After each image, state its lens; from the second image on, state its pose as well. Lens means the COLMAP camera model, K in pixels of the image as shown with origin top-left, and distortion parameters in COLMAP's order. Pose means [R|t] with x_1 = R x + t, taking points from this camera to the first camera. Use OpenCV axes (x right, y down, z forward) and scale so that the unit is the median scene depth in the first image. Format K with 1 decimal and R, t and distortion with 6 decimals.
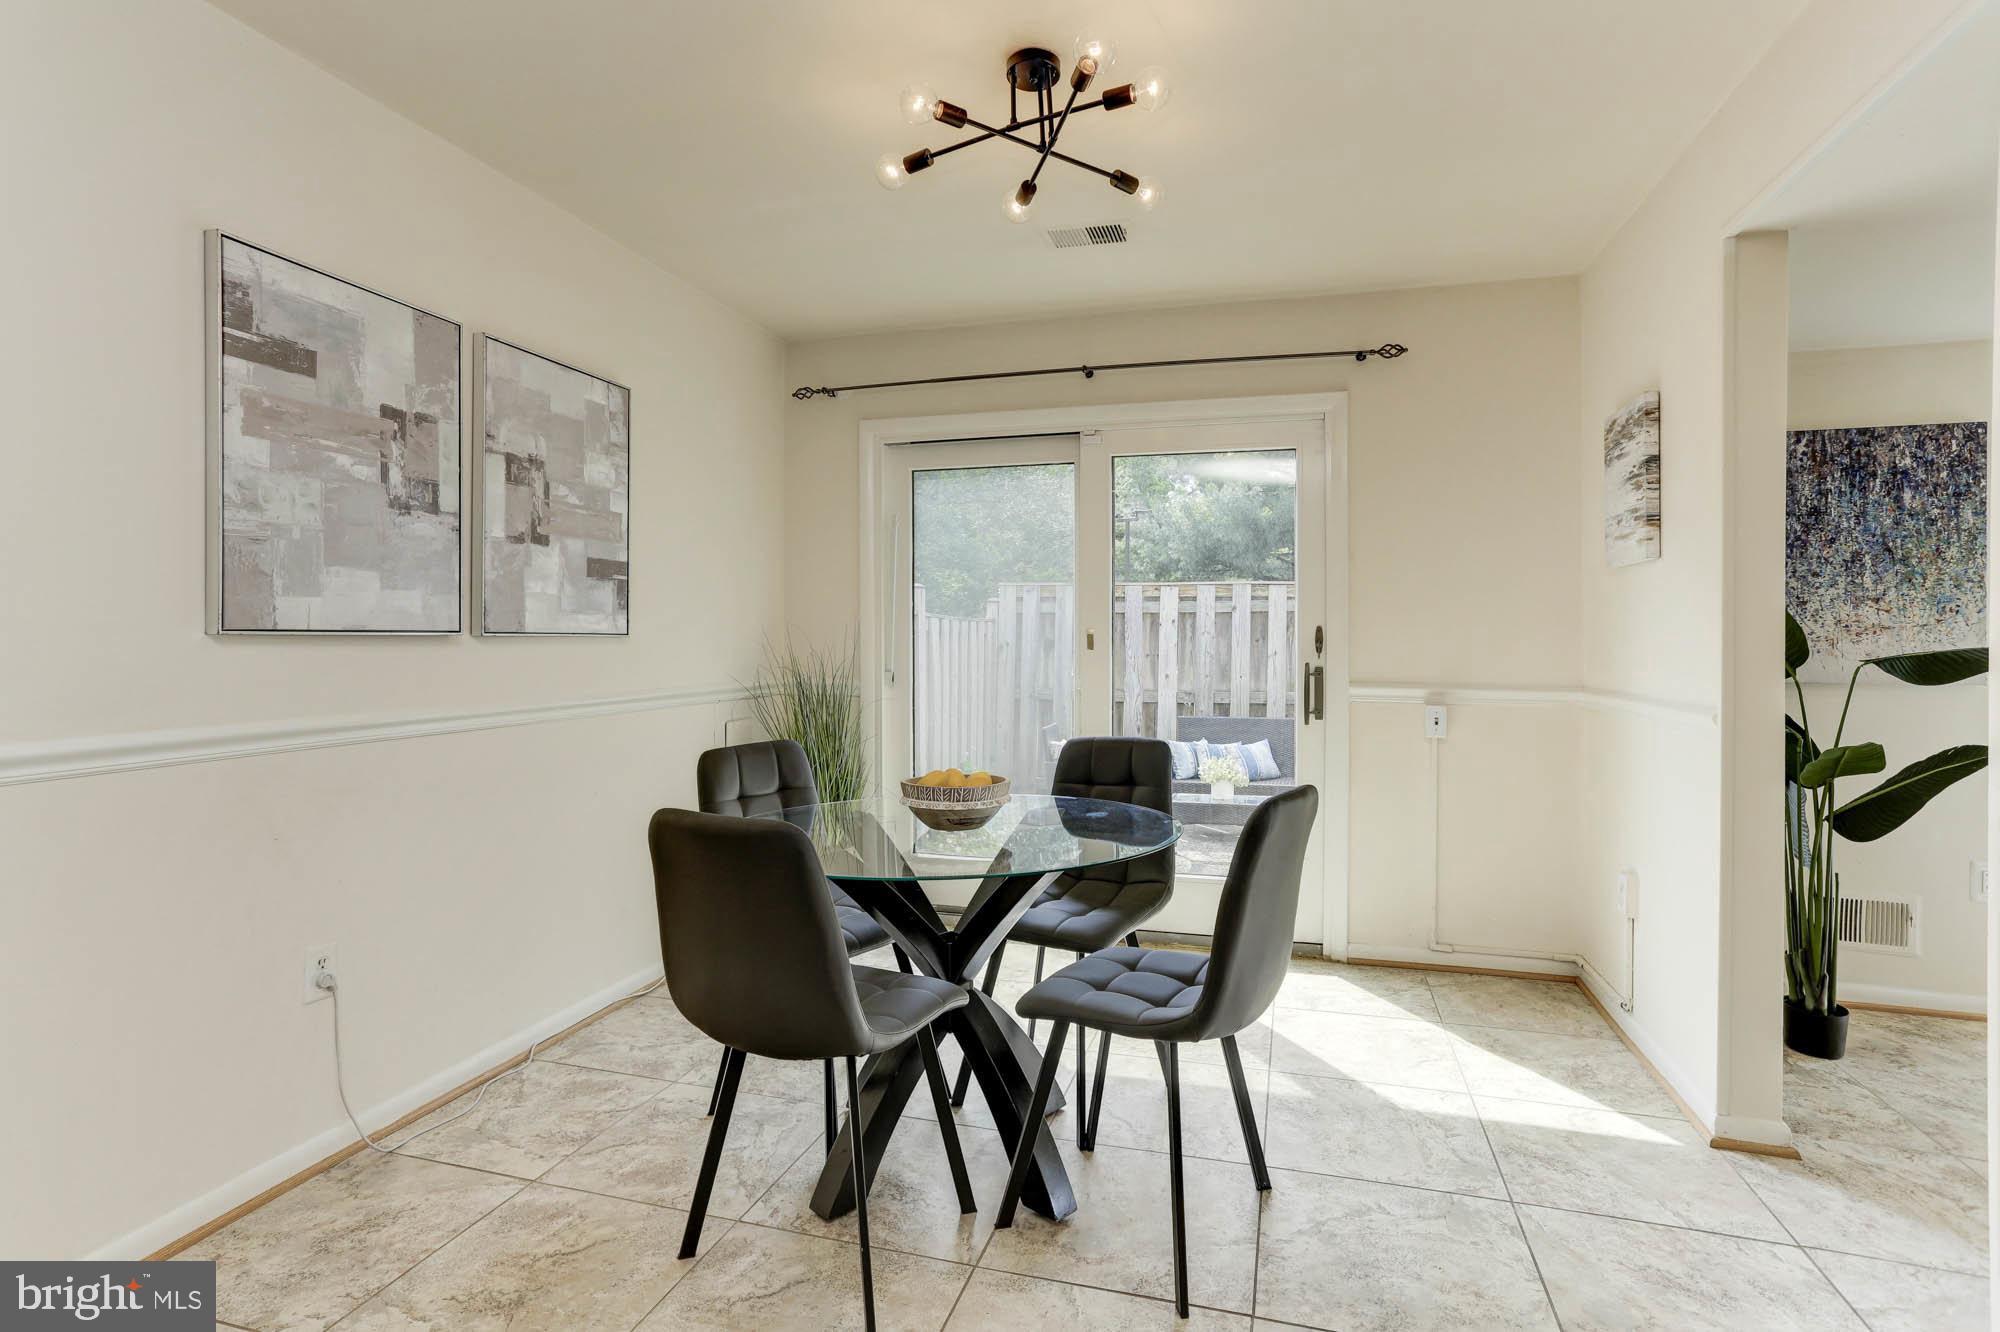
lens RADIAL K [[980.6, 0, 1007.2], [0, 980.6, 643.3], [0, 0, 1]] dist [-0.044859, 0.026505]
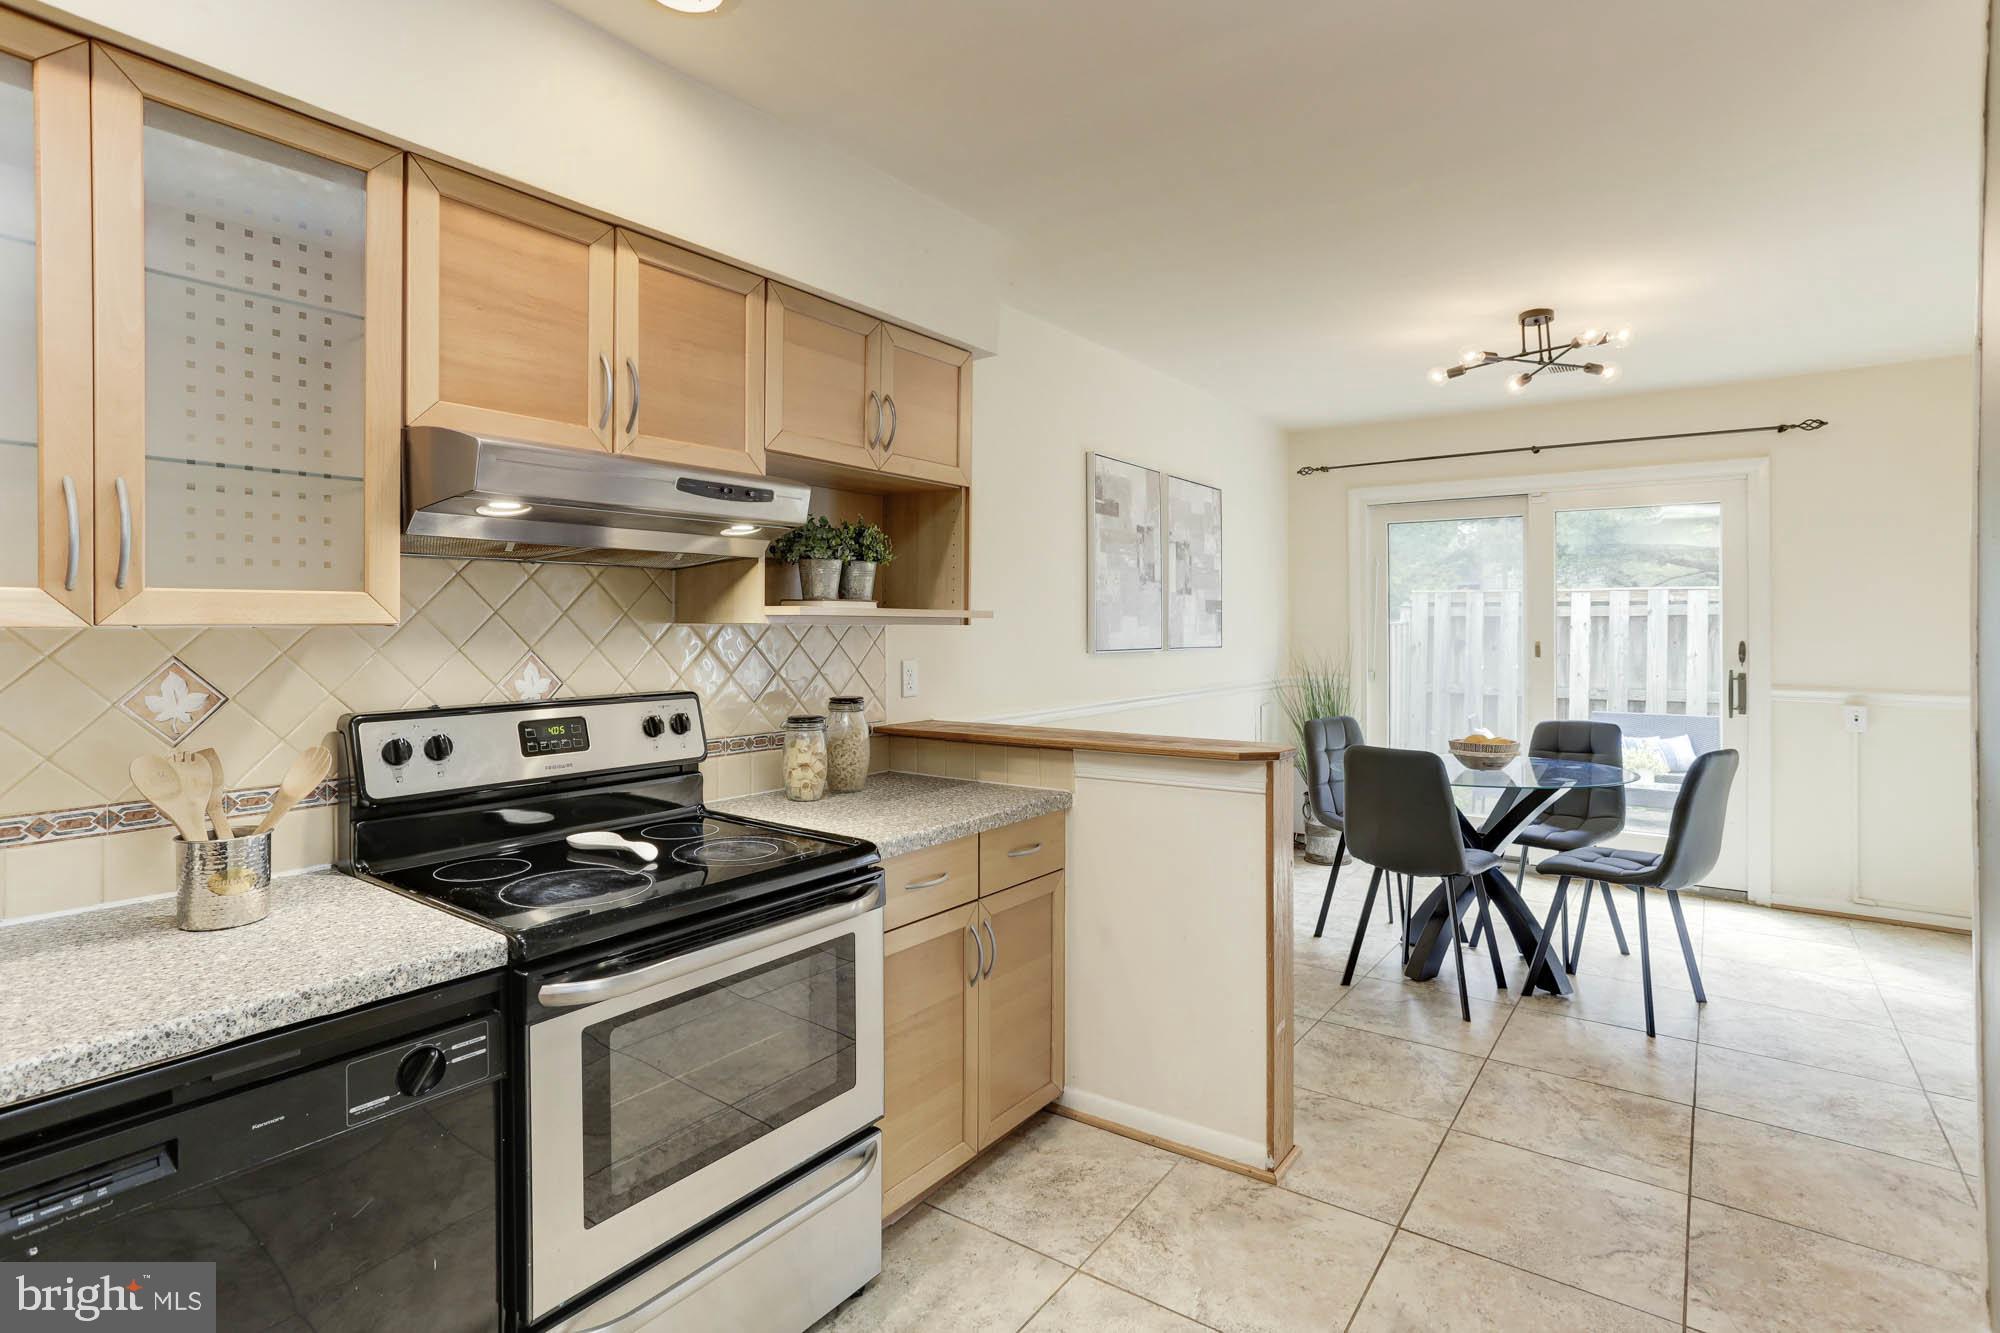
lens RADIAL K [[980.6, 0, 991.2], [0, 980.6, 628.5], [0, 0, 1]] dist [-0.044859, 0.026505]
pose [[0.937479, 0.000348, -0.348041, -0.203254], [-0.001715, 0.999992, -0.003621, -0.034868], [0.348037, 0.003992, 0.937472, -0.651766]]
